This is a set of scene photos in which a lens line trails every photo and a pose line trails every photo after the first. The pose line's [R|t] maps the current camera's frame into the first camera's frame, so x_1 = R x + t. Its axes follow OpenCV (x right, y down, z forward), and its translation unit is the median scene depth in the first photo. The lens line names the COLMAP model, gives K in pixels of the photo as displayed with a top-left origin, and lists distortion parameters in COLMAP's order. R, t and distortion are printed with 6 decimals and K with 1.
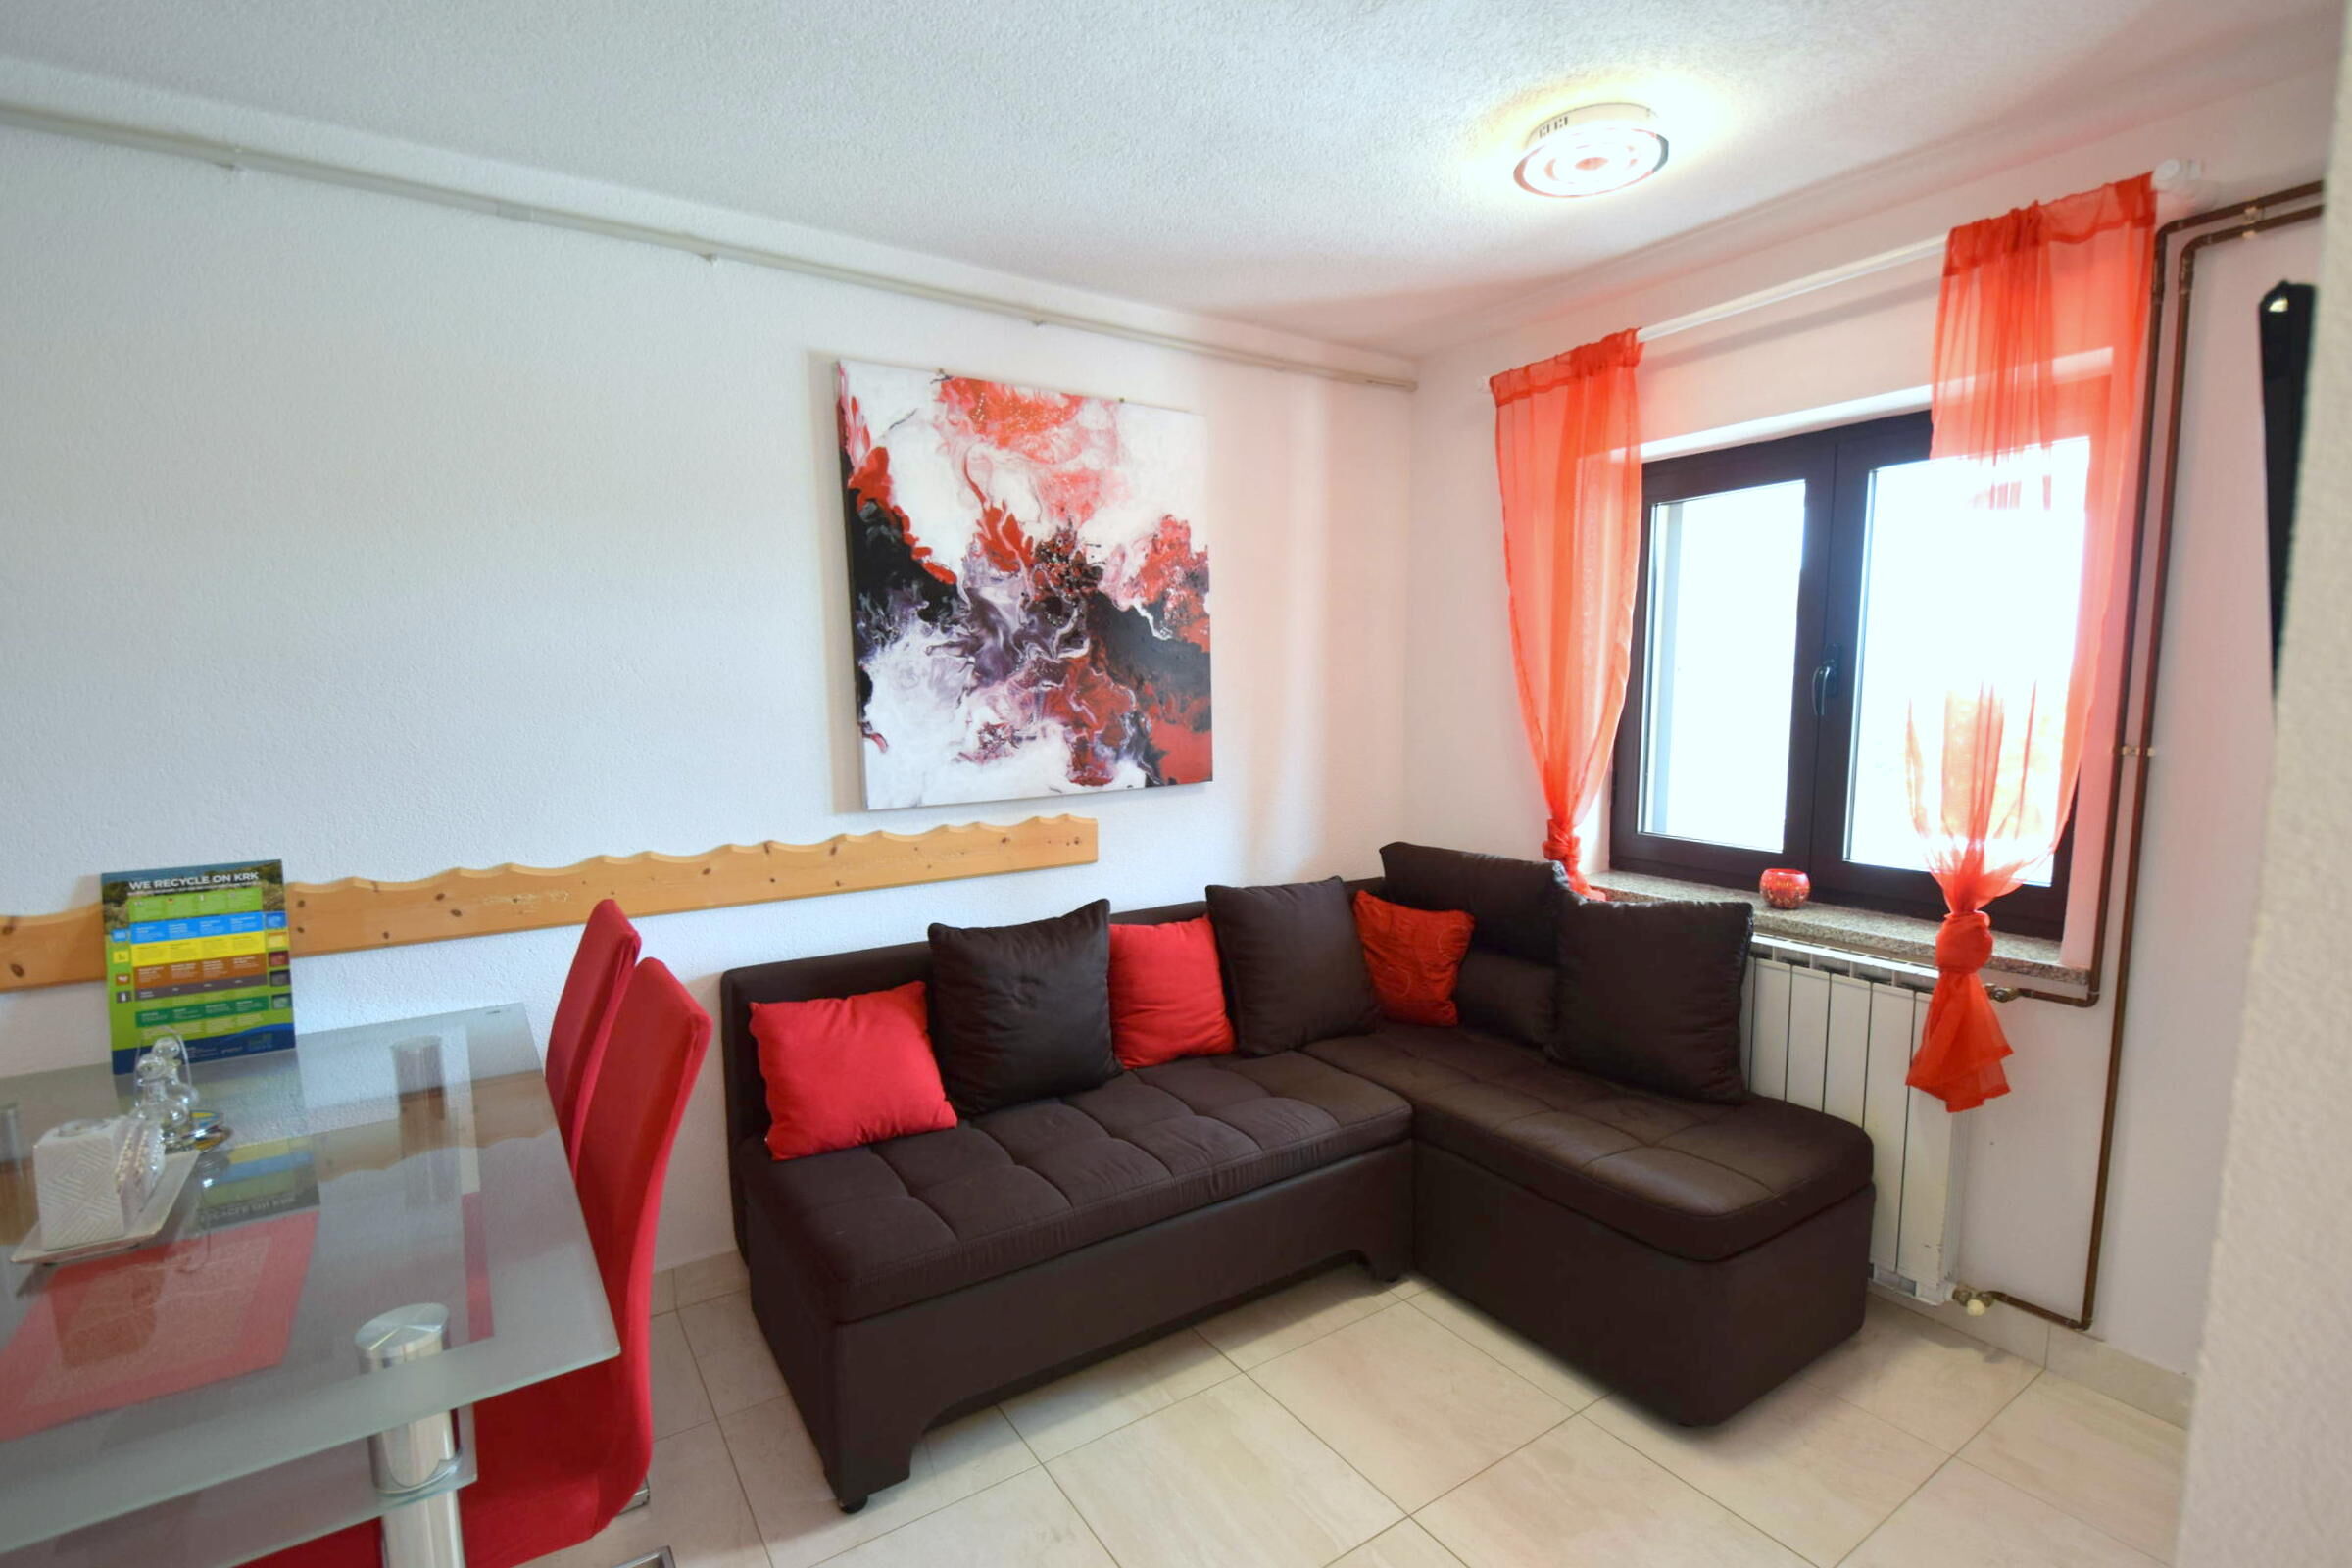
lens RADIAL K [[1072.5, 0, 1171.5], [0, 1072.5, 802.3], [0, 0, 1]] dist [0.001651, -0.007728]
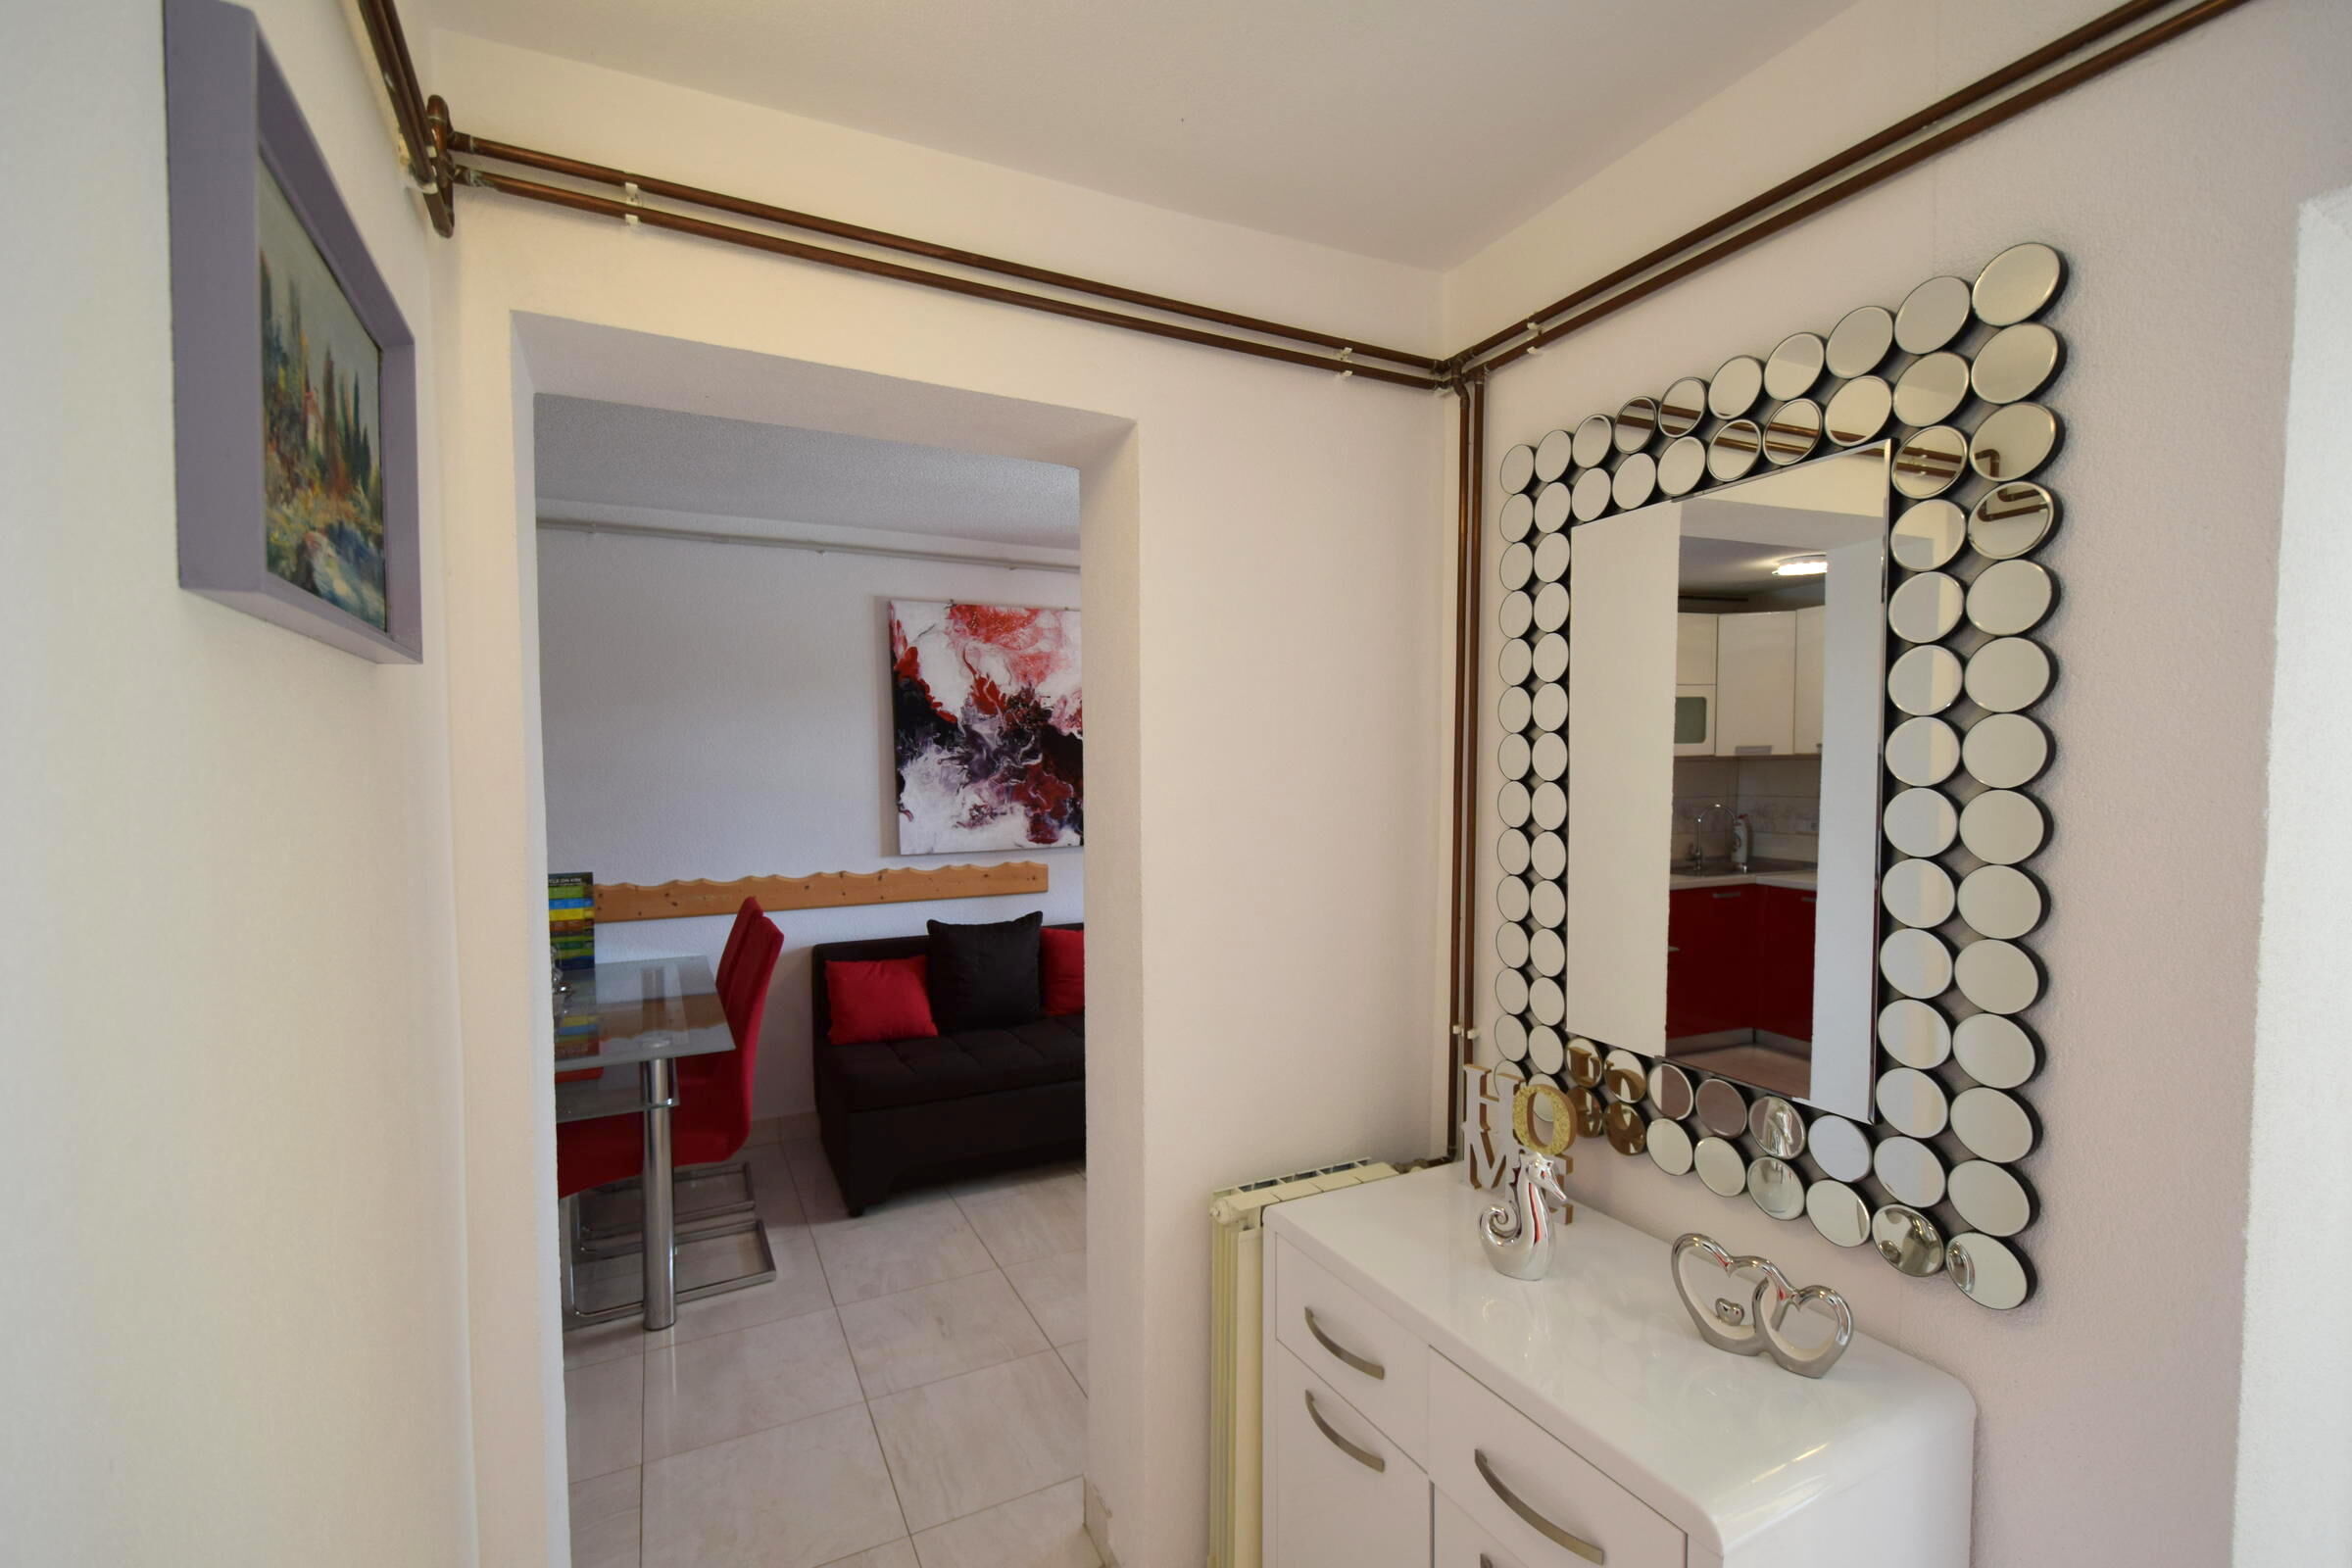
lens RADIAL K [[1020.8, 0, 1176.9], [0, 1020.8, 799.9], [0, 0, 1]] dist [0.002243, -0.003974]
pose [[0.992995, 0.006399, -0.117983, 0.360062], [-0.015293, 0.997094, -0.074632, 0.036170], [0.117163, 0.075913, 0.990207, -0.590459]]
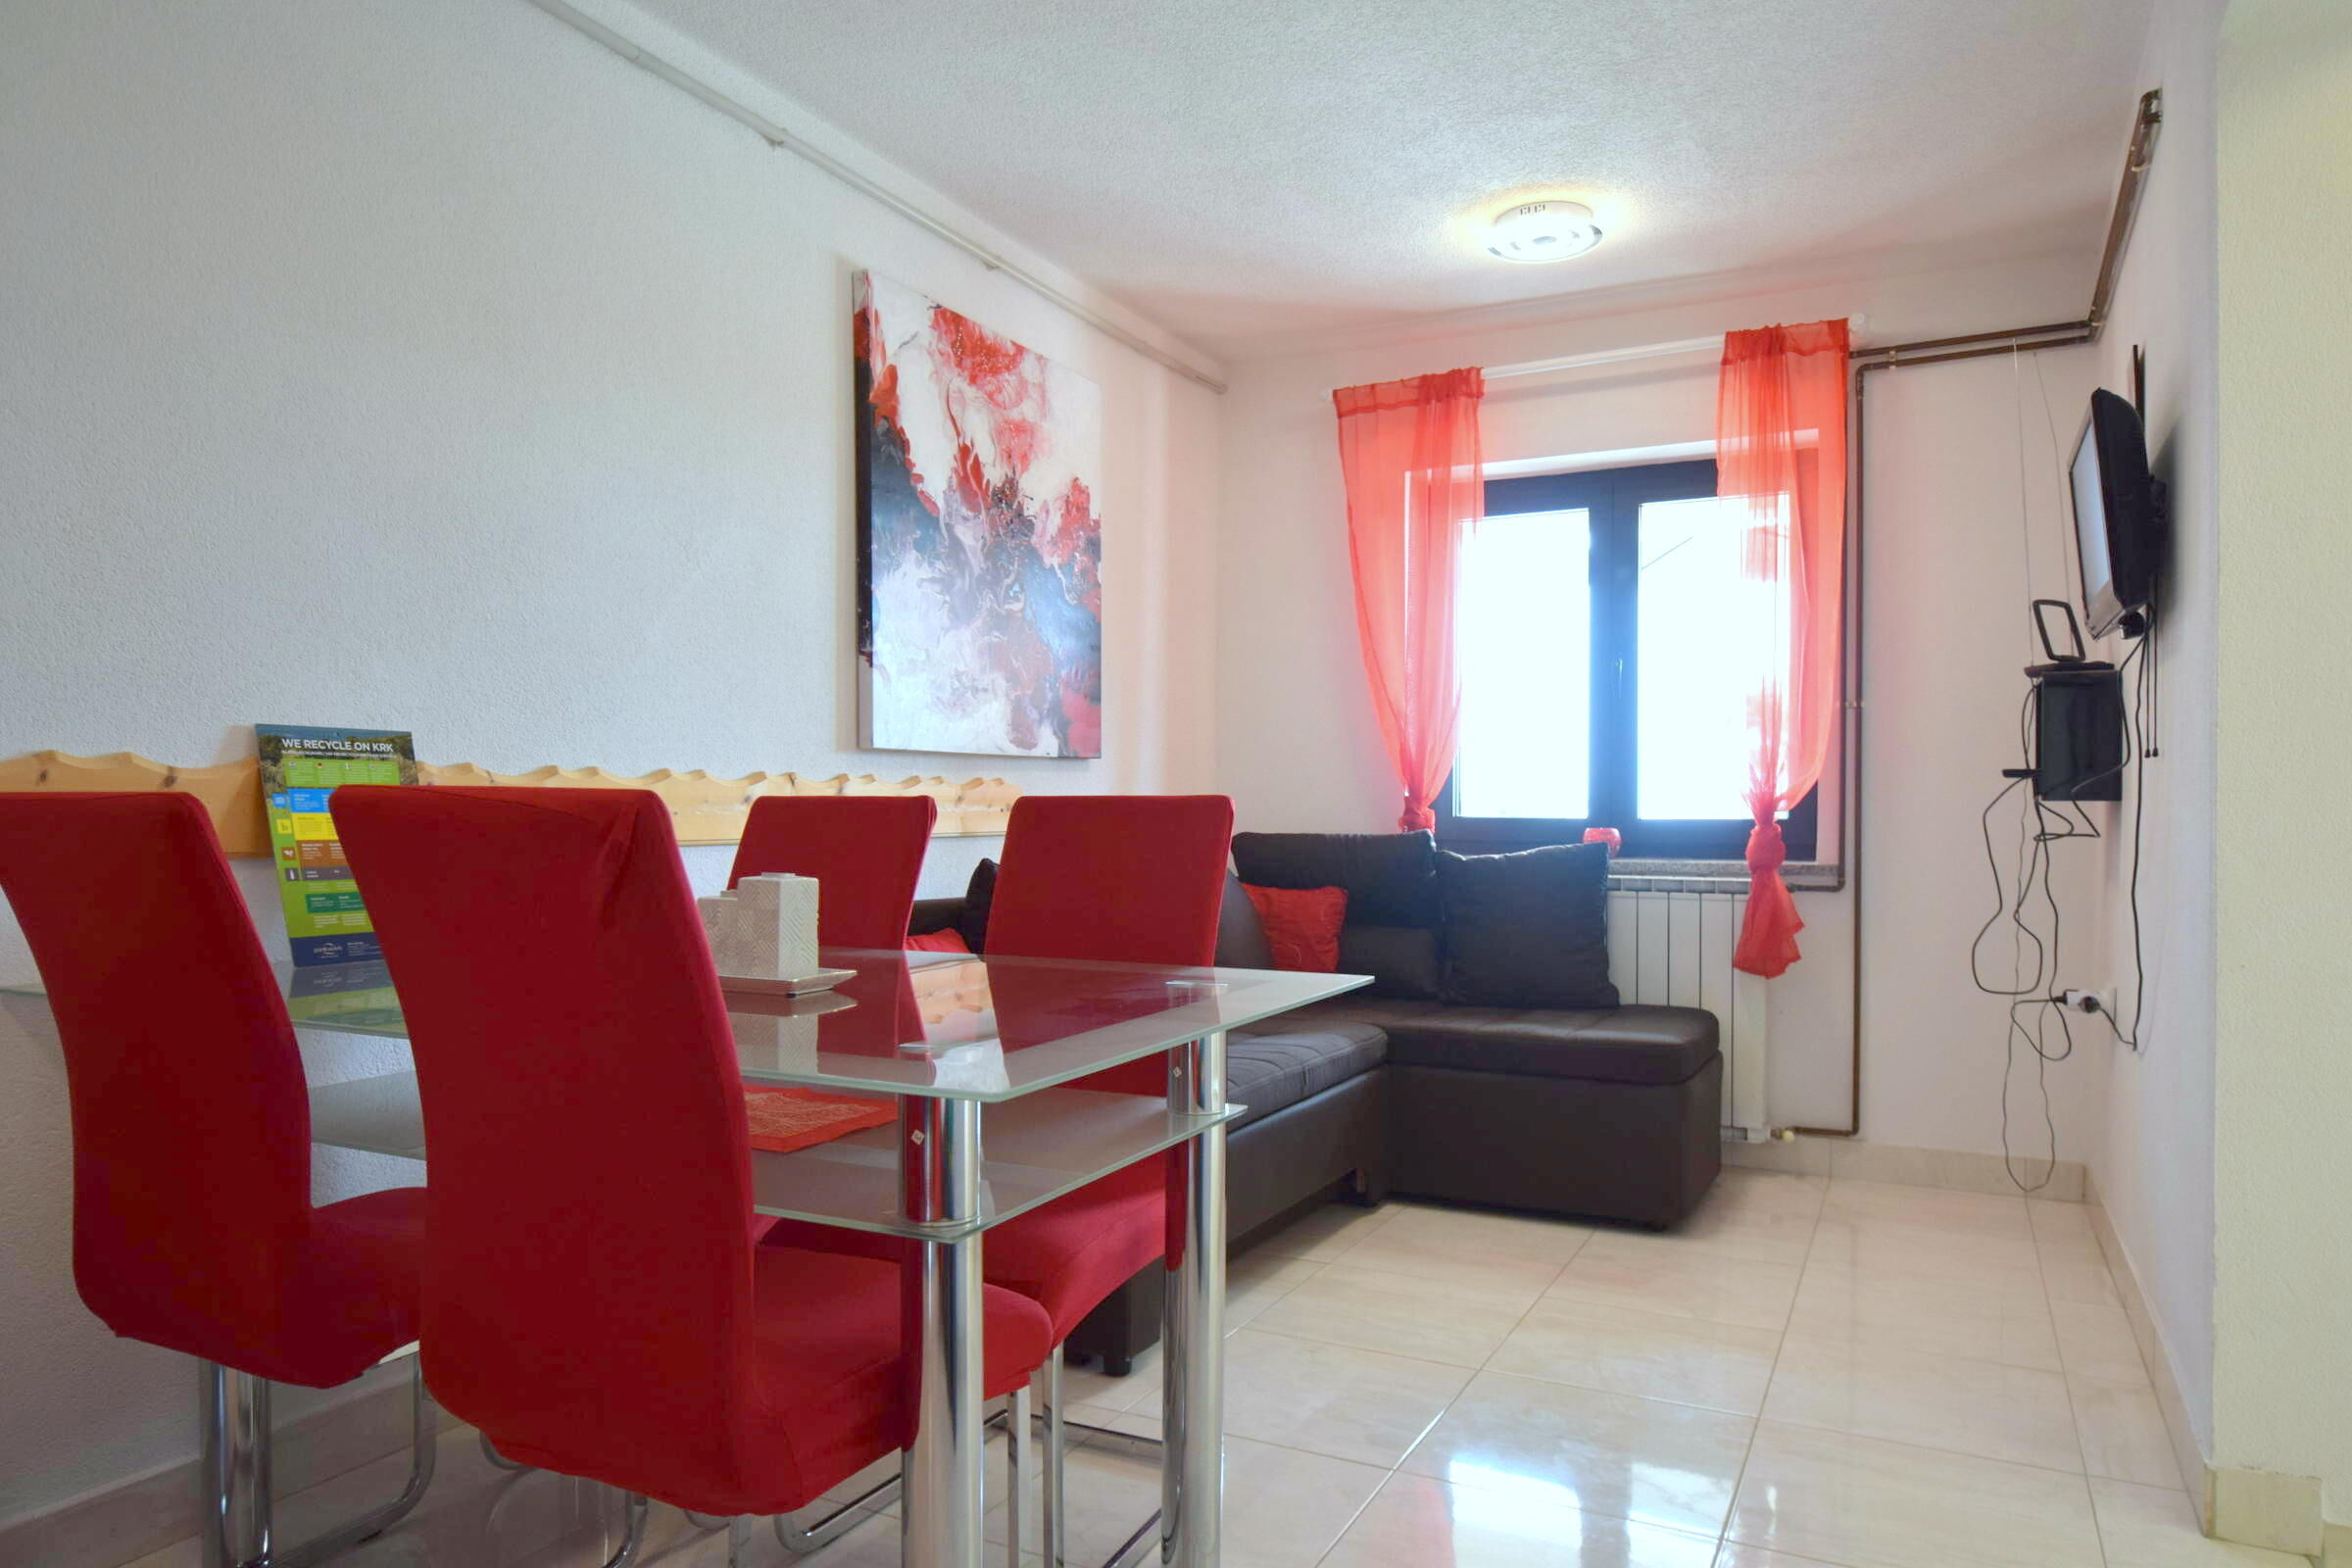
lens RADIAL K [[1521.5, 0, 1166.0], [0, 1521.5, 801.6], [0, 0, 1]] dist [-0.016666, 0.005309]
pose [[0.871885, 0.013779, 0.489517, -0.723607], [0.043598, 0.993451, -0.105616, 0.207202], [-0.487767, 0.113427, 0.865574, -0.238371]]
